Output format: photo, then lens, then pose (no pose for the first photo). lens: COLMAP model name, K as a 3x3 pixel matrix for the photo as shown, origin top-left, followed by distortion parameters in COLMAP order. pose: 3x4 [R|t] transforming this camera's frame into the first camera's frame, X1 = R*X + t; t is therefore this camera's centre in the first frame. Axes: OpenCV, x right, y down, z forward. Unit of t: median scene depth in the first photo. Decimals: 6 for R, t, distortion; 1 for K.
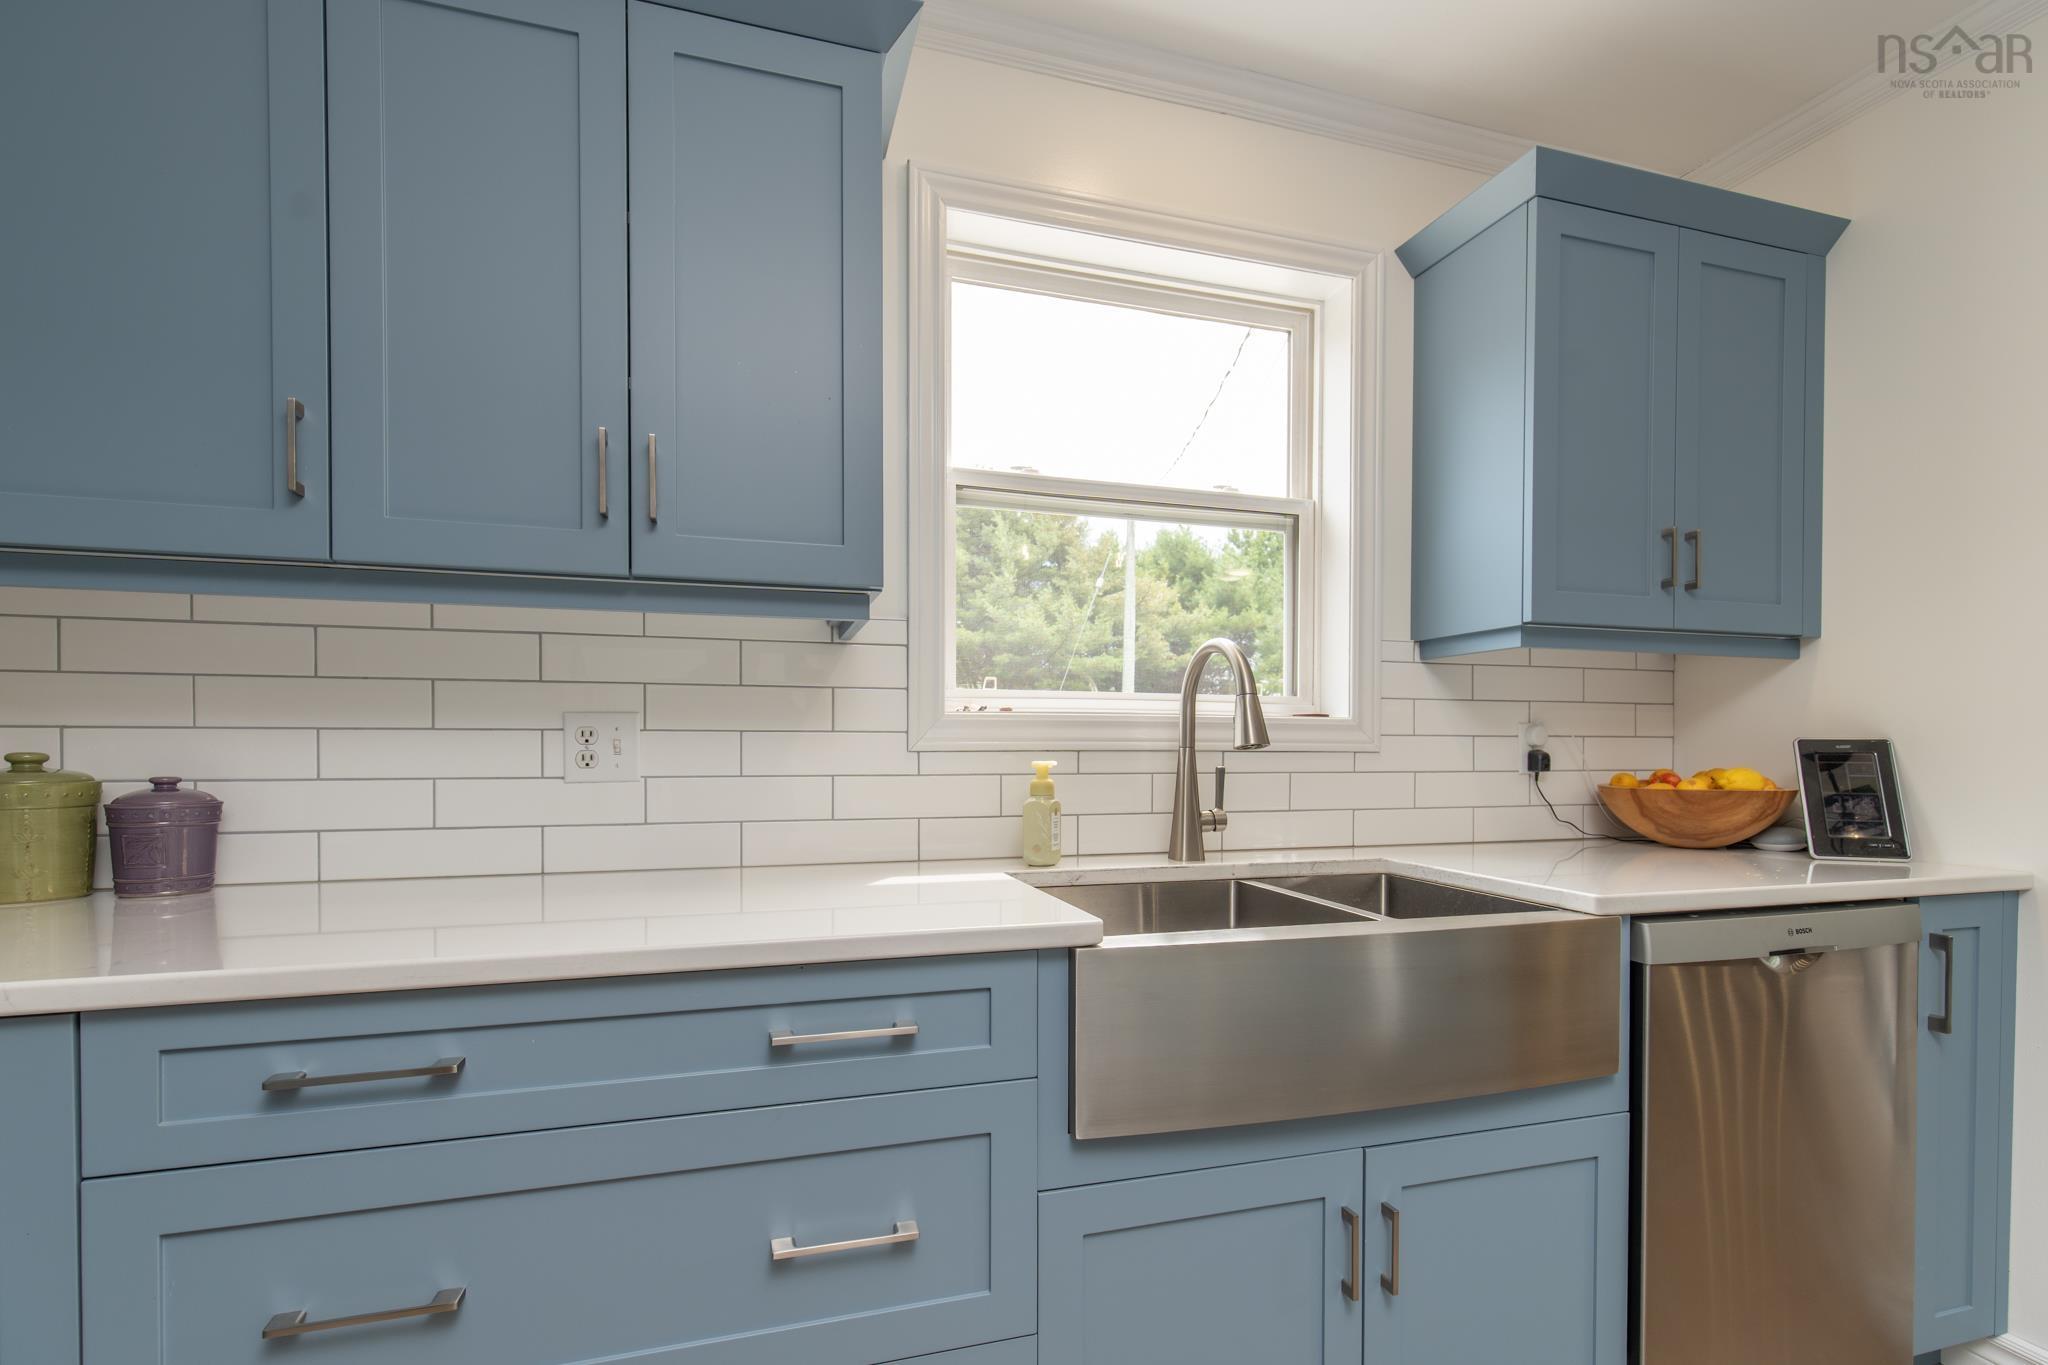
lens RADIAL K [[930.6, 0, 1029.1], [0, 930.6, 753.7], [0, 0, 1]] dist [0.011537, -0.002961]
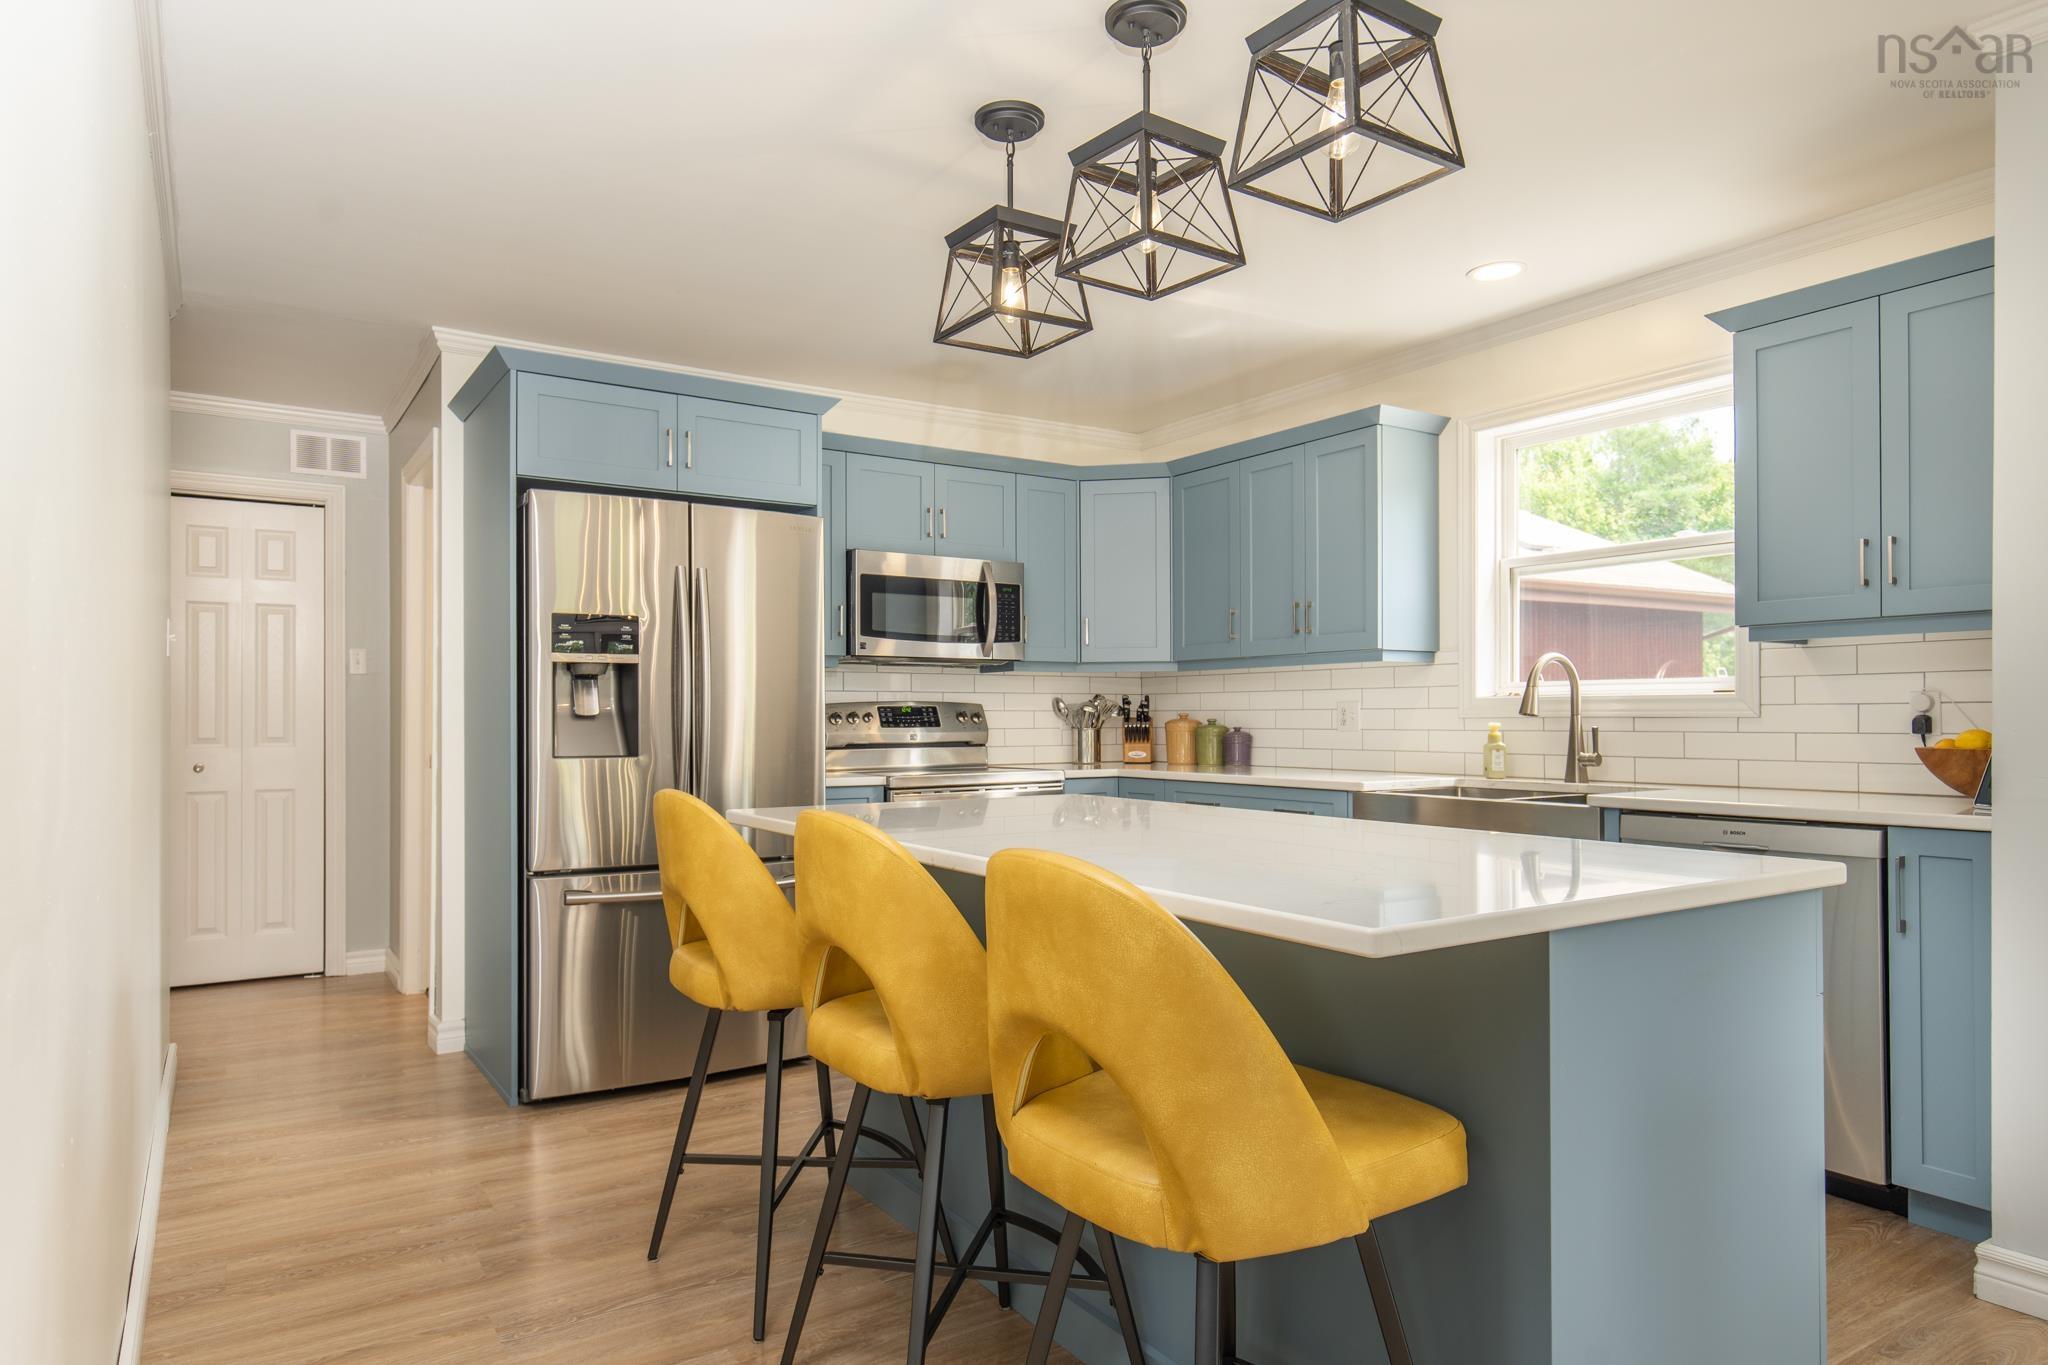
lens RADIAL K [[1229.6, 0, 1014.7], [0, 1229.6, 710.2], [0, 0, 1]] dist [0.007151, 0.002760]
pose [[0.263367, -0.008935, -0.964654, 2.039230], [-0.003851, 0.999939, -0.010313, 0.011471], [0.964688, 0.006431, 0.263316, -0.547808]]
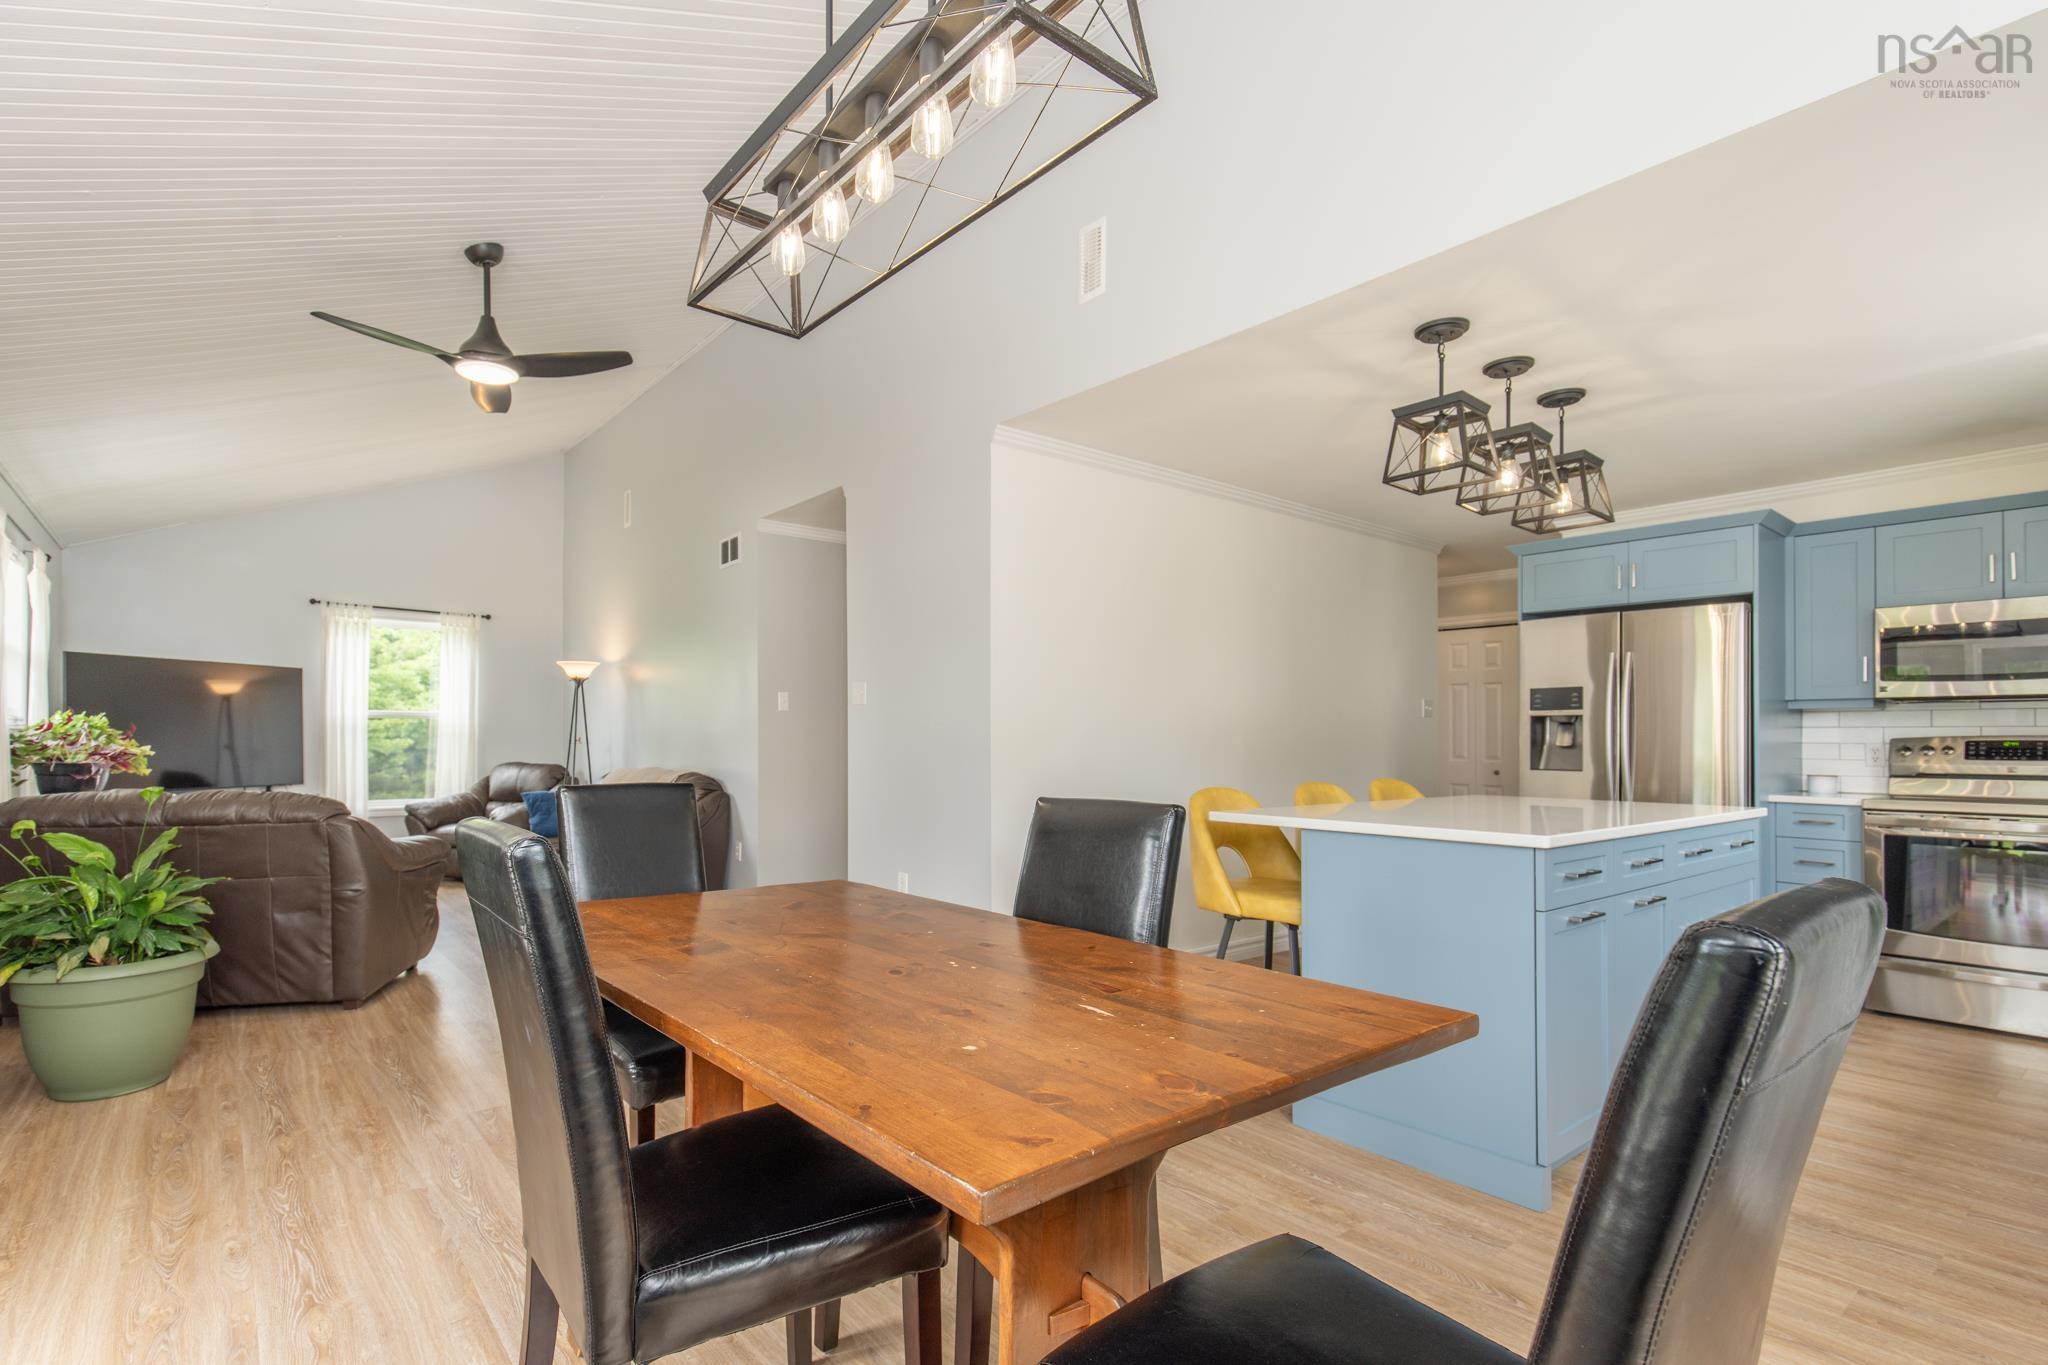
lens RADIAL K [[930.6, 0, 941.6], [0, 930.6, 725.5], [0, 0, 1]] dist [0.011537, -0.002961]
pose [[-0.942154, -0.016838, -0.334758, 2.463840], [-0.013596, 0.999835, -0.012027, 0.000645], [0.334905, -0.006780, -0.942227, 1.285028]]
